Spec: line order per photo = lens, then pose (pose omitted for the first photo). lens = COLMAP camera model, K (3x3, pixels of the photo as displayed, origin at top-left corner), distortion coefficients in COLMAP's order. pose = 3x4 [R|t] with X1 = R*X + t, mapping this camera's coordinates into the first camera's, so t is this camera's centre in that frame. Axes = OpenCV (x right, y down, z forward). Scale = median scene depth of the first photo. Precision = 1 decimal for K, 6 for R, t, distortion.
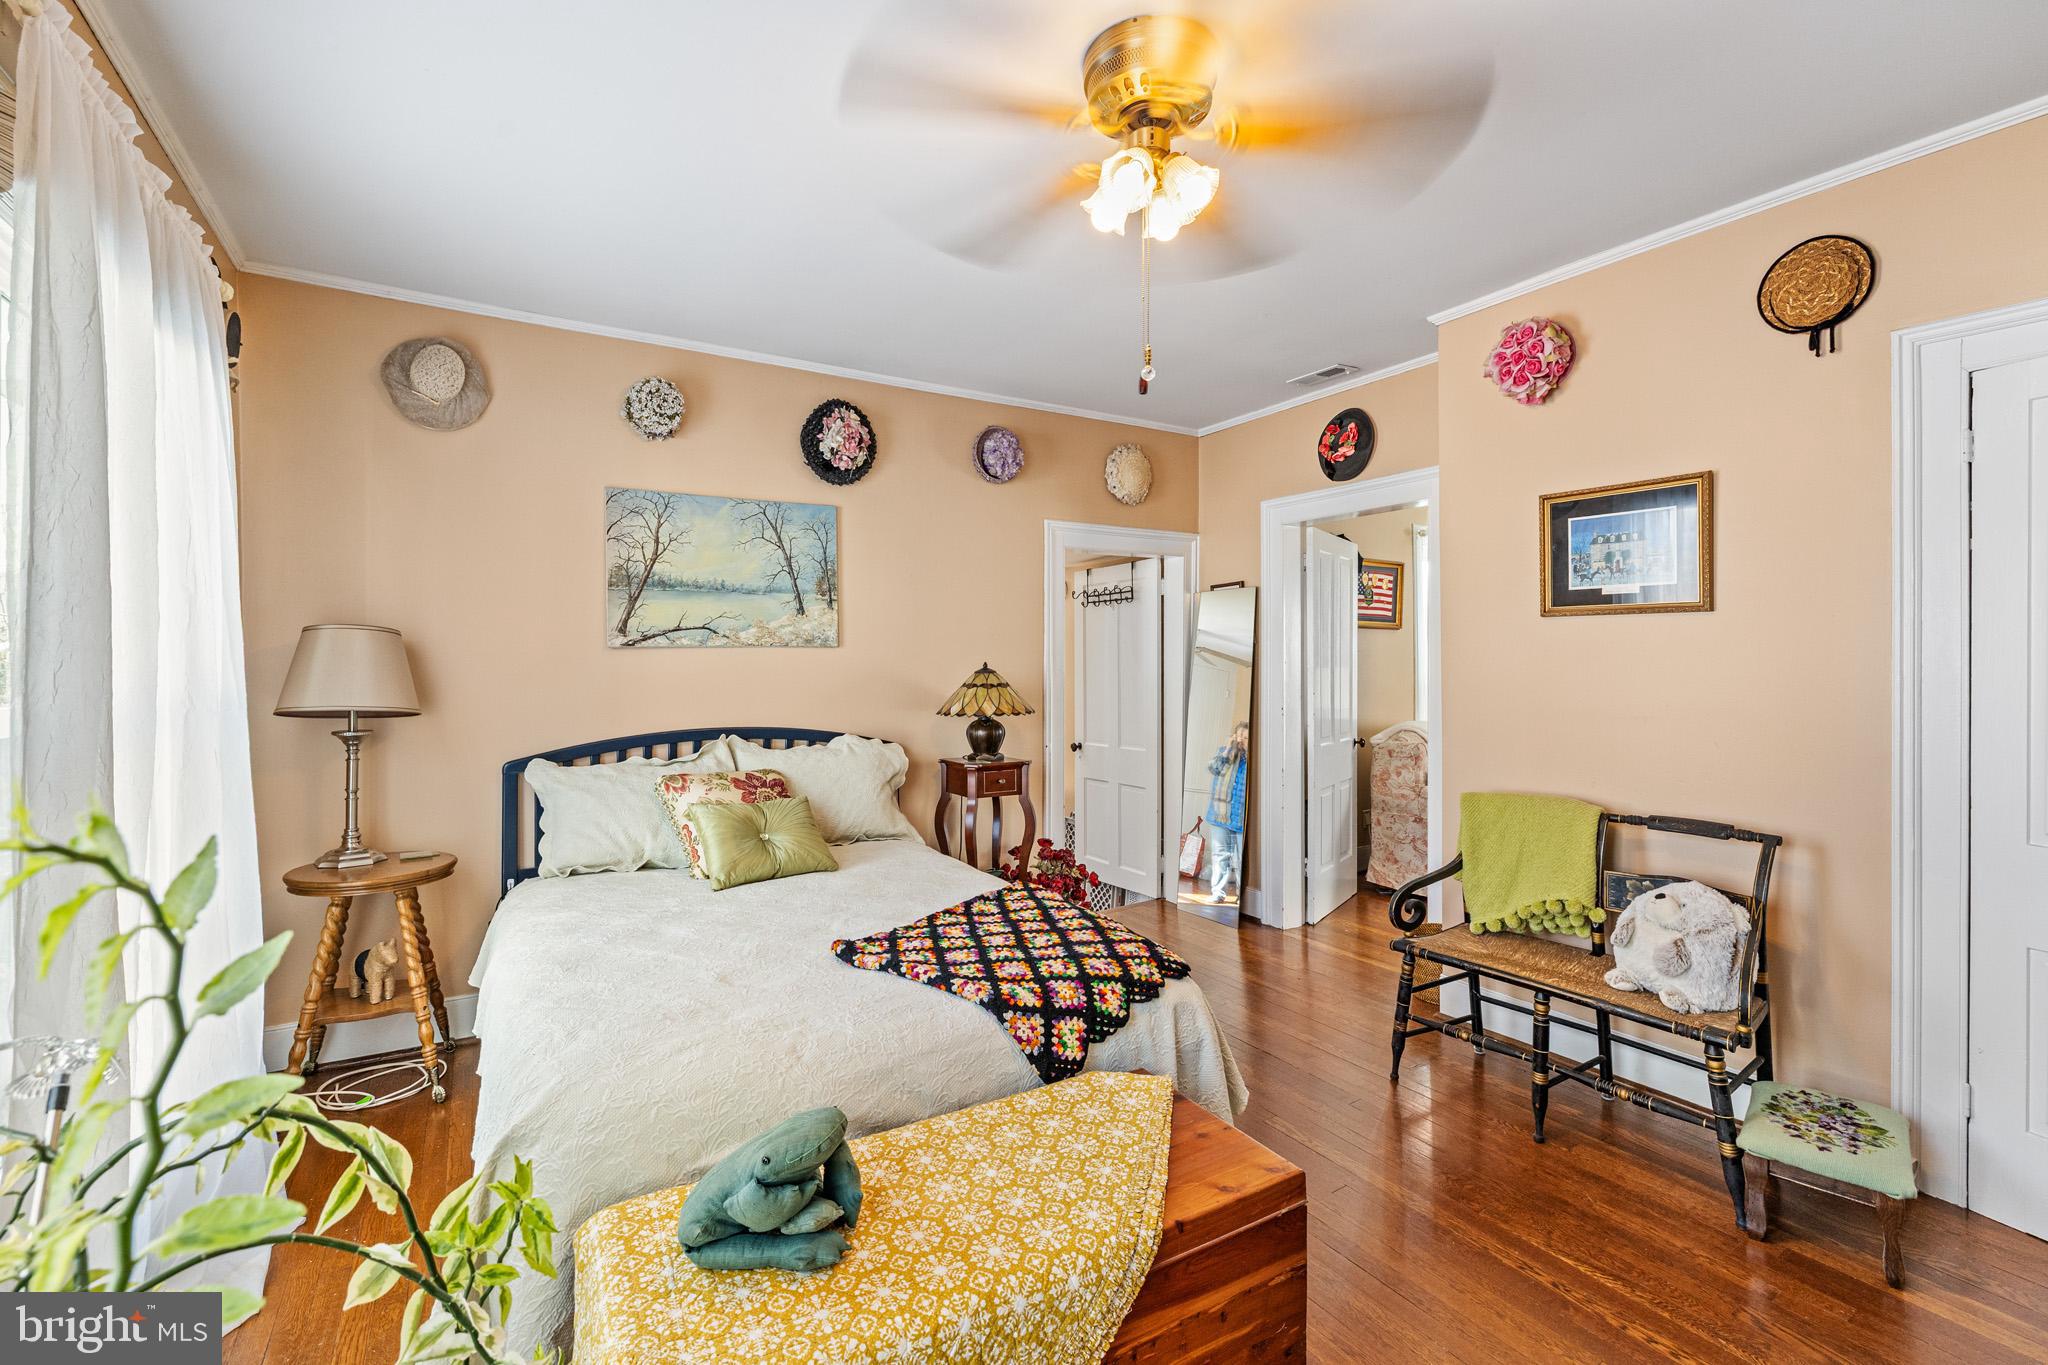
lens RADIAL K [[909.1, 0, 1024.6], [0, 909.1, 671.4], [0, 0, 1]] dist [-0.002195, -0.000183]
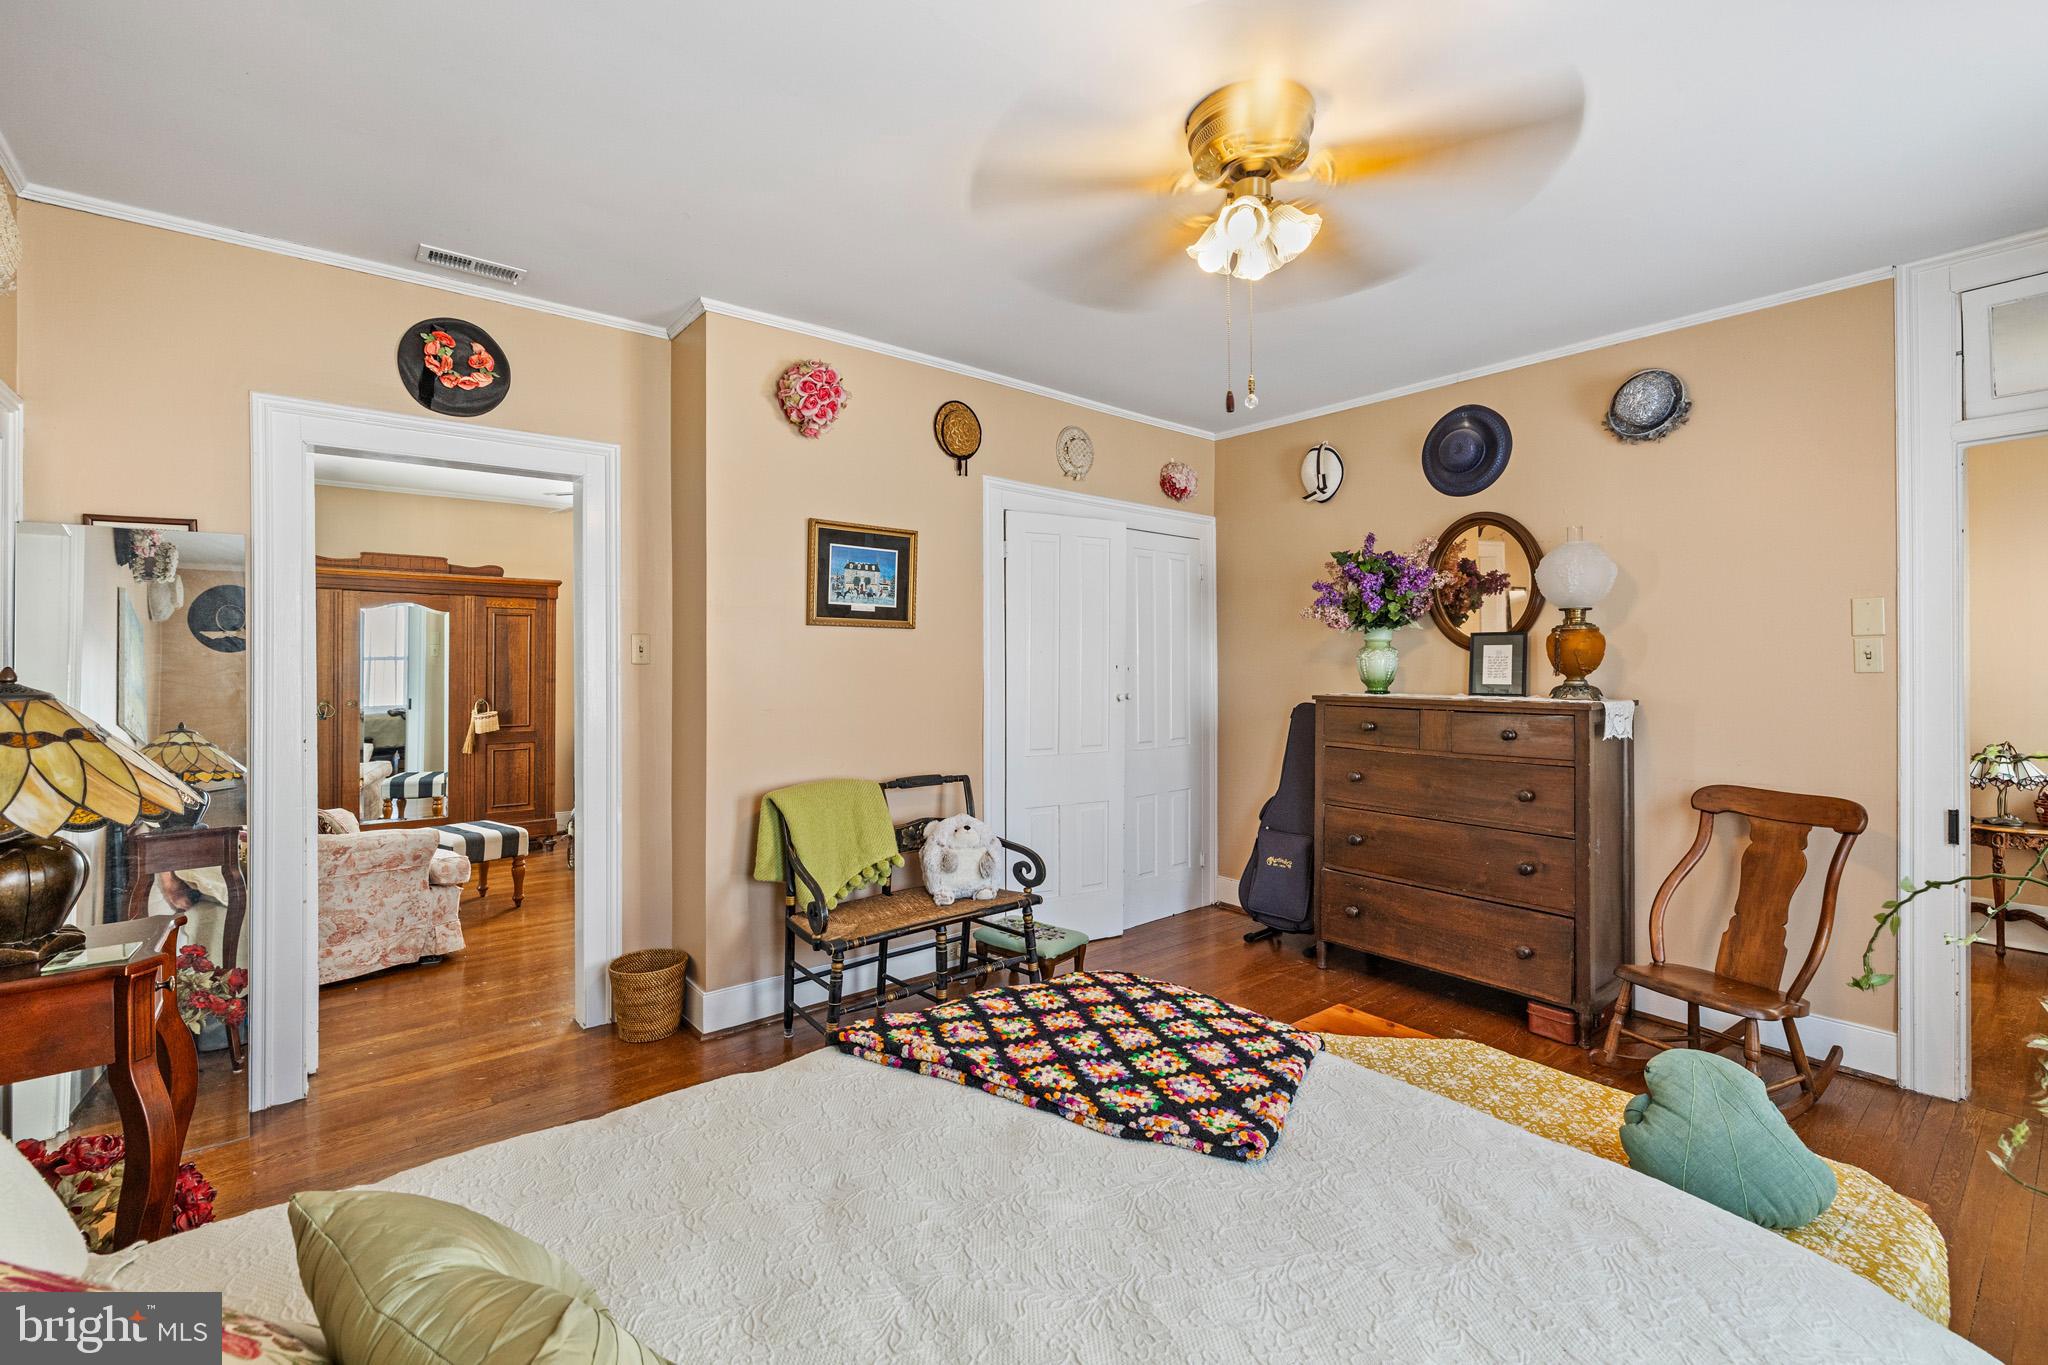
lens RADIAL K [[869.3, 0, 1009.5], [0, 869.3, 667.1], [0, 0, 1]] dist [-0.000409, 0.000111]
pose [[-0.117575, -0.002733, 0.993060, -0.479856], [0.008990, 0.999952, 0.003817, -0.008160], [-0.993023, 0.009377, -0.117545, 0.781955]]
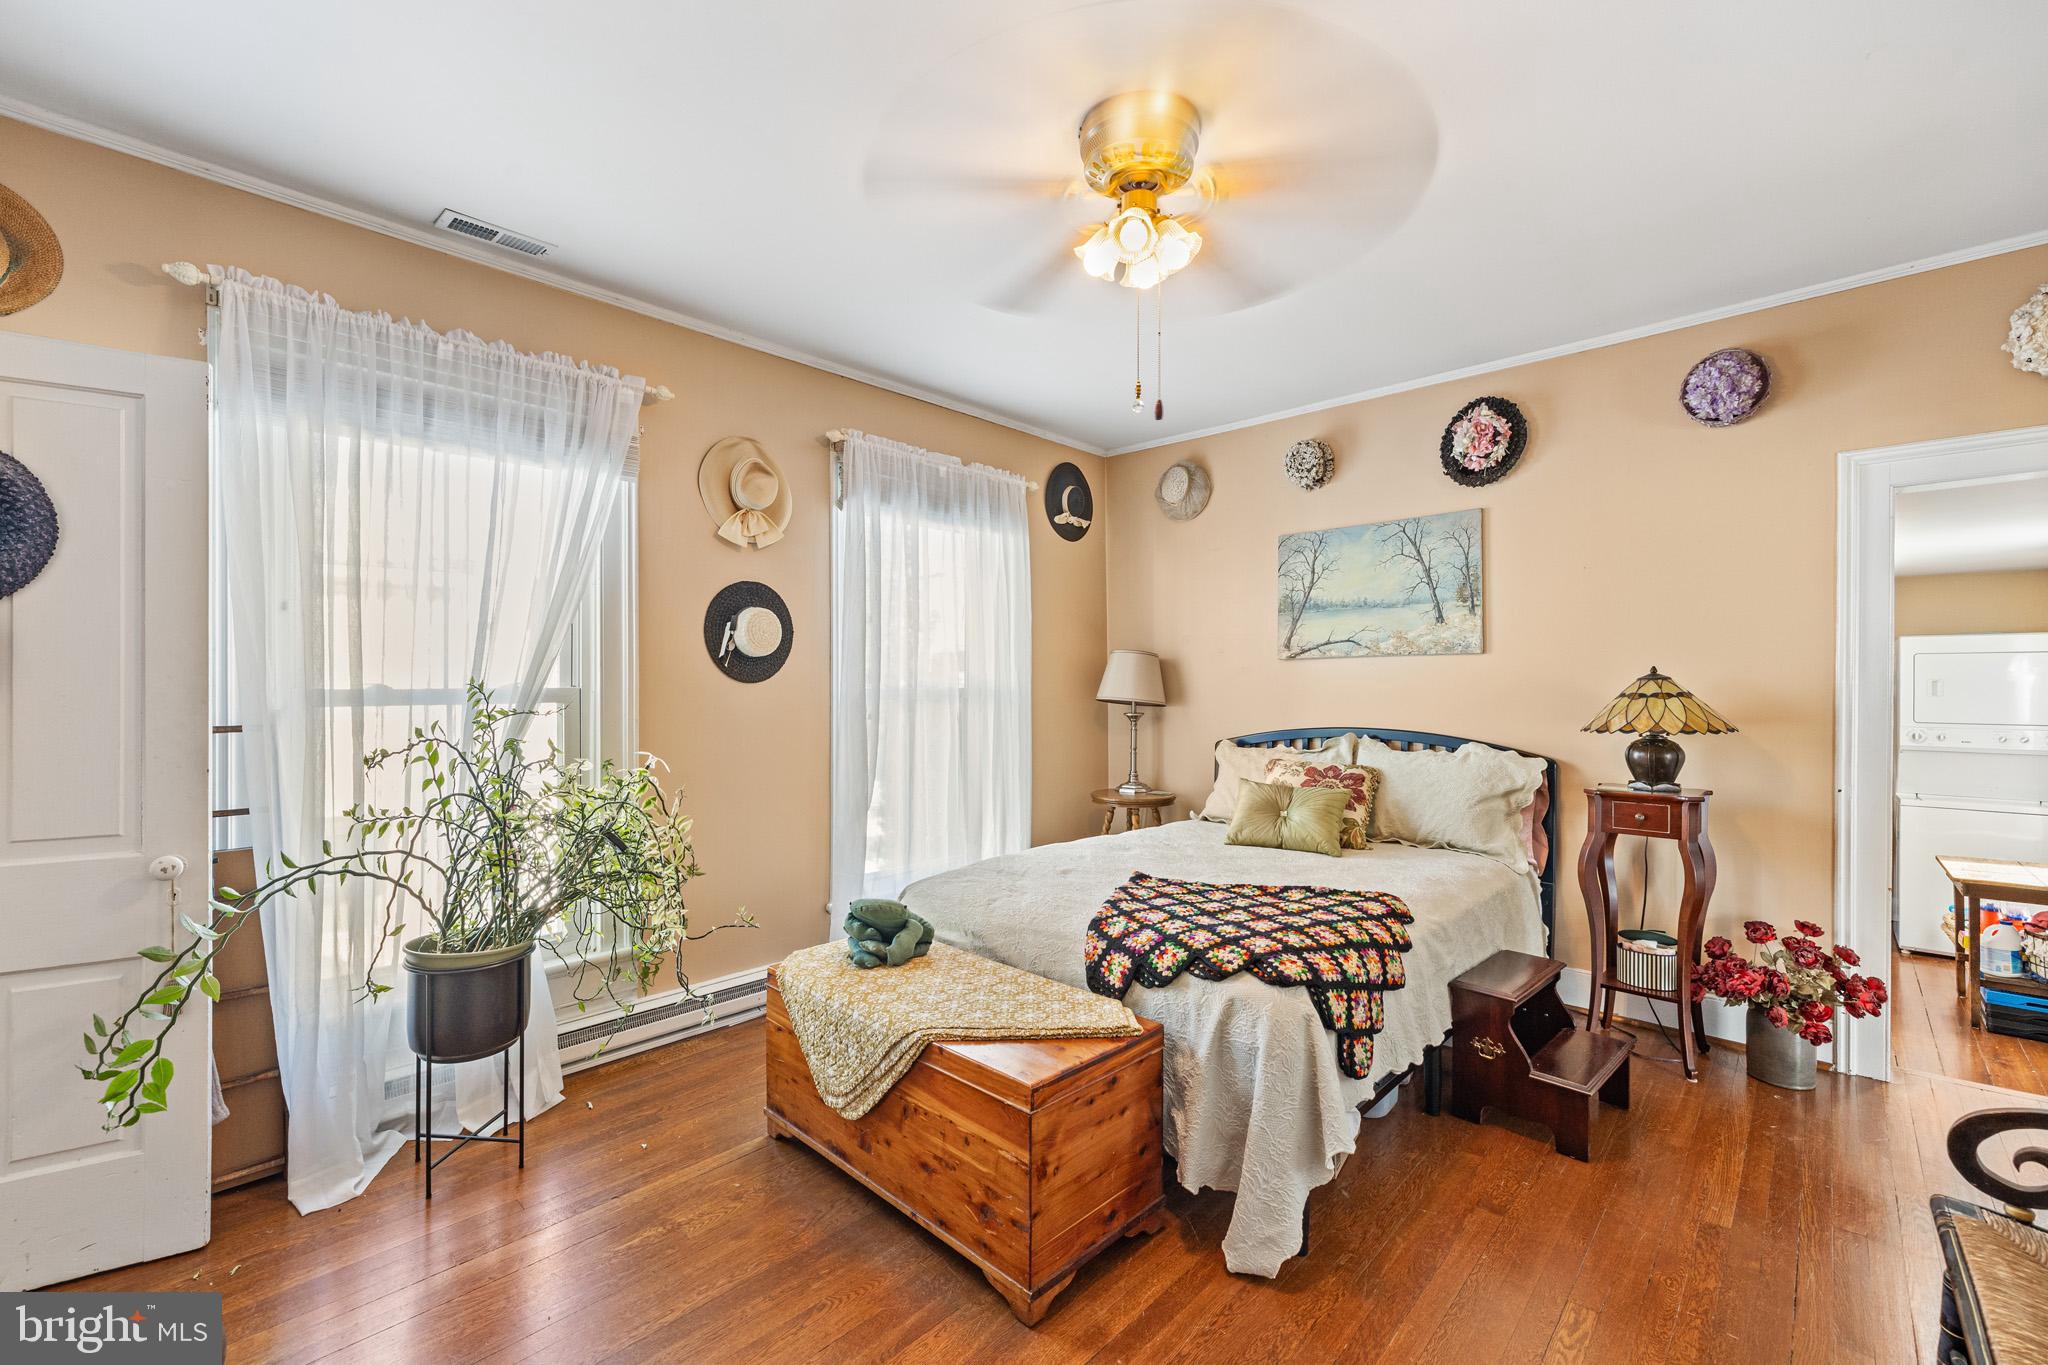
lens RADIAL K [[859.4, 0, 1009.7], [0, 859.4, 696.9], [0, 0, 1]] dist [-0.002024, 0.000166]
pose [[0.245040, 0.014781, -0.969400, 0.629520], [-0.009252, 0.999874, 0.012907, 0.014105], [0.969469, 0.005806, 0.245146, 0.321676]]
